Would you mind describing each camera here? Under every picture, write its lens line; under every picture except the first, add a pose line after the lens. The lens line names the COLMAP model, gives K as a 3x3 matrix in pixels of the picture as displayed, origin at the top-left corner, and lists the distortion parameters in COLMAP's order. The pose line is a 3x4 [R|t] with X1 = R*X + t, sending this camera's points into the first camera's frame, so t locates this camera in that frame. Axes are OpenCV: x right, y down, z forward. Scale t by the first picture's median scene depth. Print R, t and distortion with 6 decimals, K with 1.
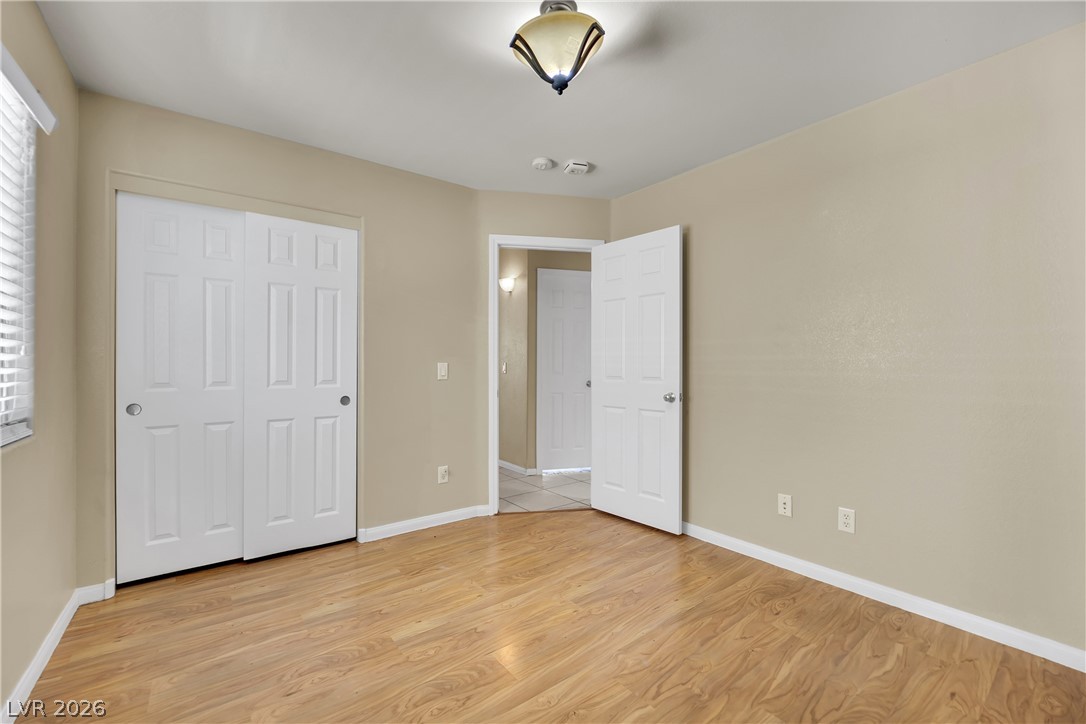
lens RADIAL K [[446.6, 0, 543.1], [0, 446.6, 364.5], [0, 0, 1]] dist [-0.000657, -0.000085]
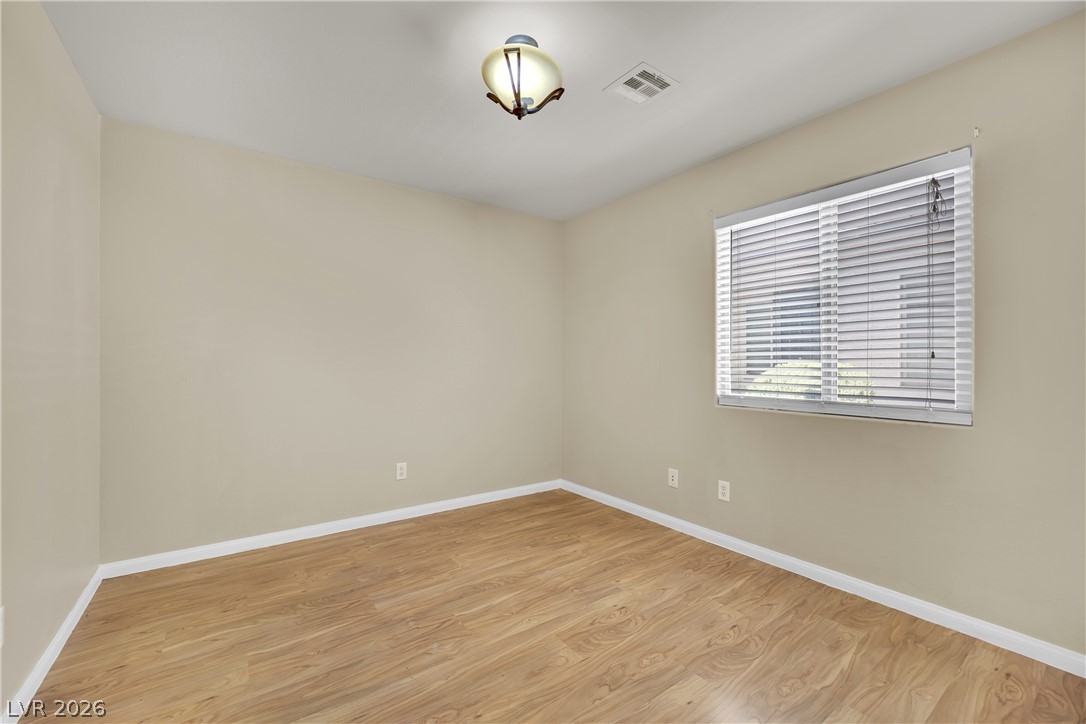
lens RADIAL K [[446.6, 0, 543.1], [0, 446.6, 364.5], [0, 0, 1]] dist [-0.000657, -0.000085]
pose [[-0.999370, -0.003618, 0.035299, -0.059993], [-0.003748, 0.999986, -0.003613, 0.004105], [-0.035286, -0.003743, -0.999370, 1.972818]]
